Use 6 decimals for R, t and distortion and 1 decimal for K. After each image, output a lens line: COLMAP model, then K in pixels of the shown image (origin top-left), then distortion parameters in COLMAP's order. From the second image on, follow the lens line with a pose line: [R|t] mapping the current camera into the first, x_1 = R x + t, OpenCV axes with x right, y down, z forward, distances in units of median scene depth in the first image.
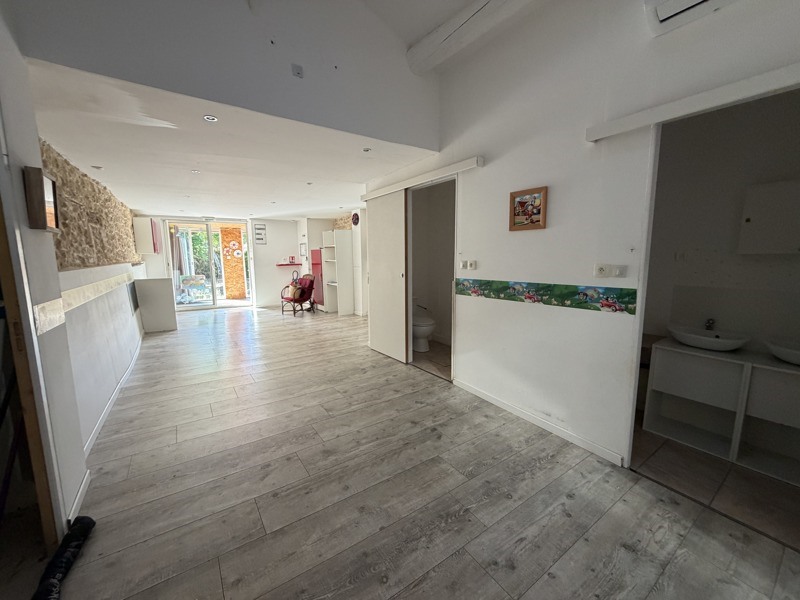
lens RADIAL K [[320.8, 0, 400.7], [0, 320.8, 300.8], [0, 0, 1]] dist [-0.002727, -0.000261]
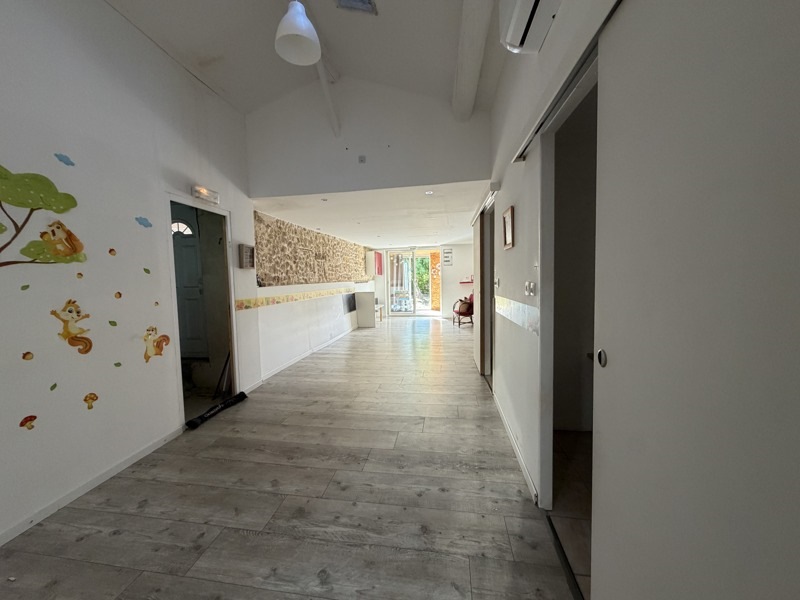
lens RADIAL K [[320.8, 0, 396.3], [0, 320.8, 300.0], [0, 0, 1]] dist [-0.002727, -0.000261]
pose [[0.724498, 0.037511, -0.688256, 0.979324], [-0.076213, 0.996755, -0.025901, -0.006544], [0.685051, 0.071220, 0.725006, 0.027530]]
